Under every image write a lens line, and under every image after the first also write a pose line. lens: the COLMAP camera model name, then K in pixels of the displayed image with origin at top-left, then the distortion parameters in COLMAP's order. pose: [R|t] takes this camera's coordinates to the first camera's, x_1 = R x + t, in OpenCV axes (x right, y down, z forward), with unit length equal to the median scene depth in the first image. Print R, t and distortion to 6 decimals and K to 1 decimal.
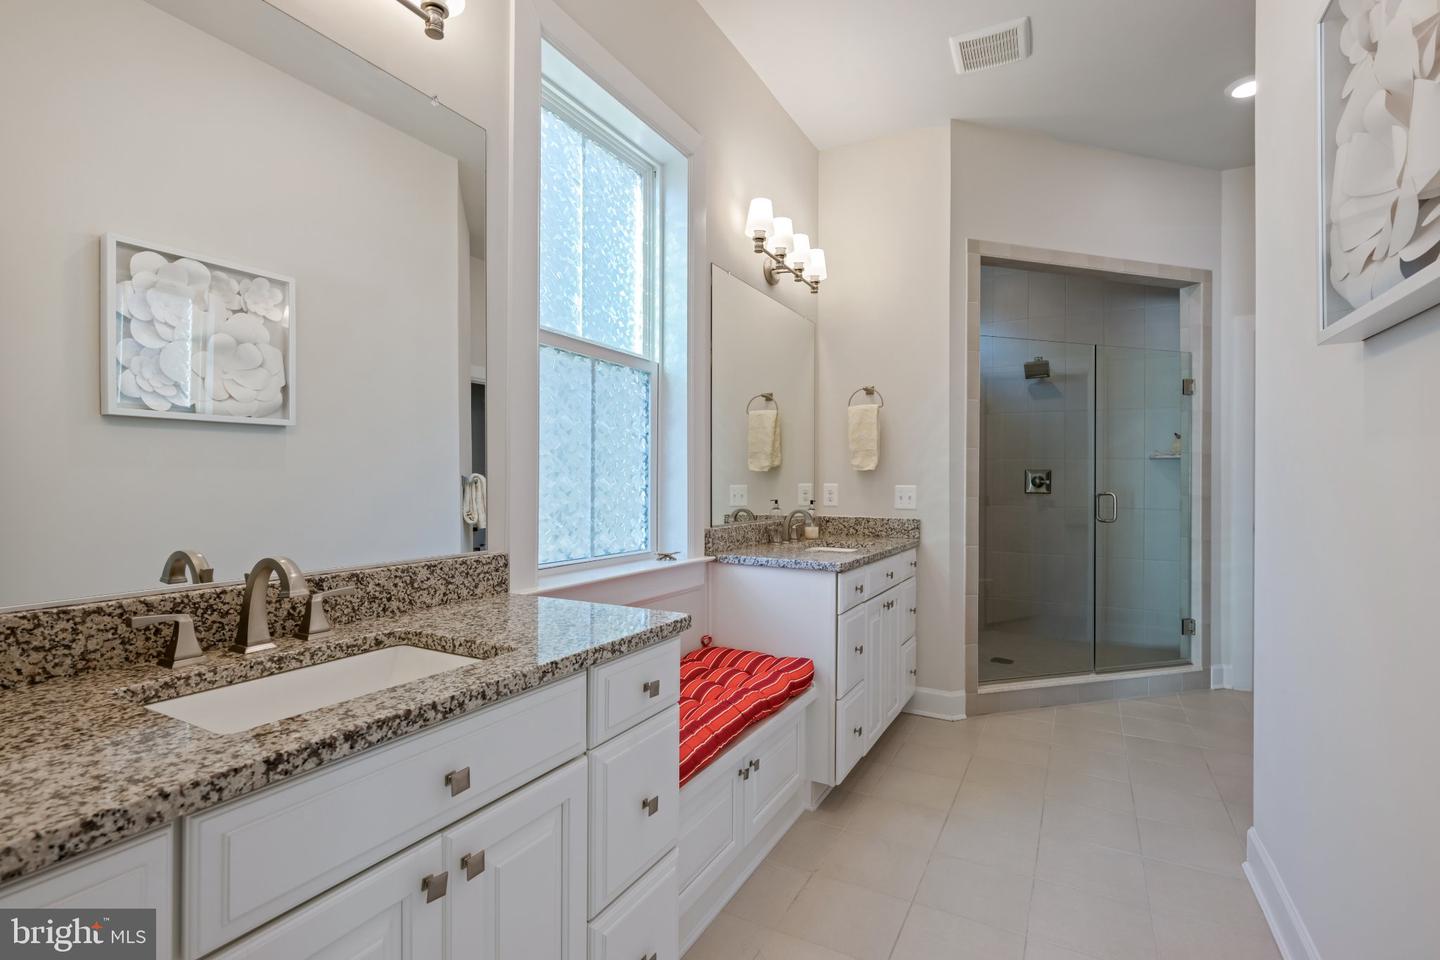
lens RADIAL K [[672.3, 0, 721.7], [0, 672.3, 474.9], [0, 0, 1]] dist [-0.000624, -0.000009]
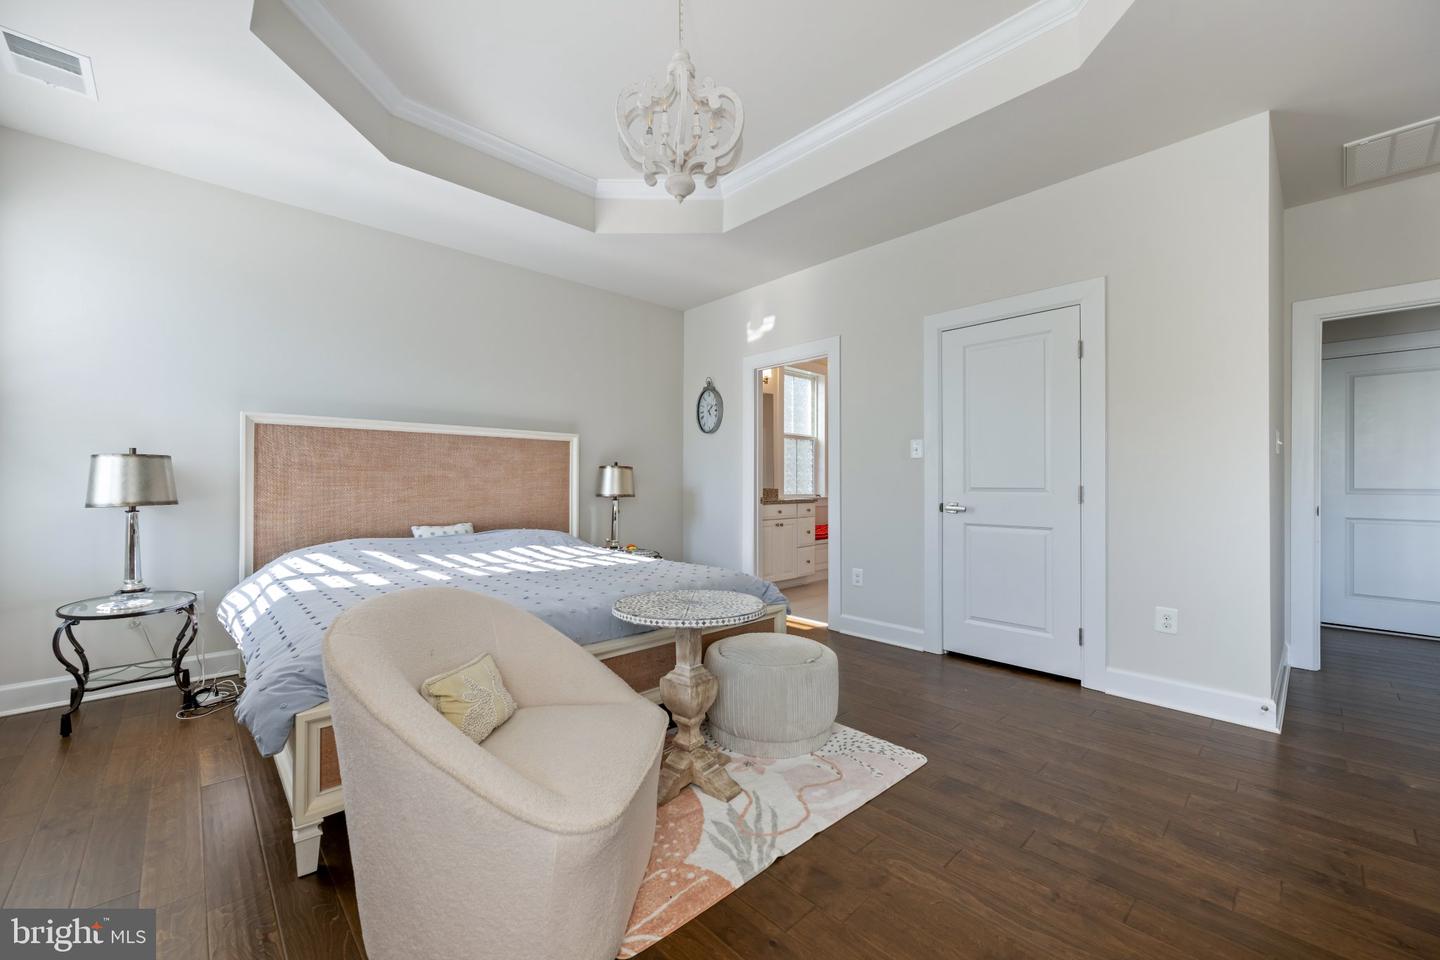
lens RADIAL K [[567.3, 0, 716.4], [0, 567.3, 482.5], [0, 0, 1]] dist [-0.001802, -0.000044]
pose [[0.952525, -0.007625, -0.304366, 0.311036], [0.005985, 0.999962, -0.006321, 0.075038], [0.304403, 0.004199, 0.952534, -1.956128]]
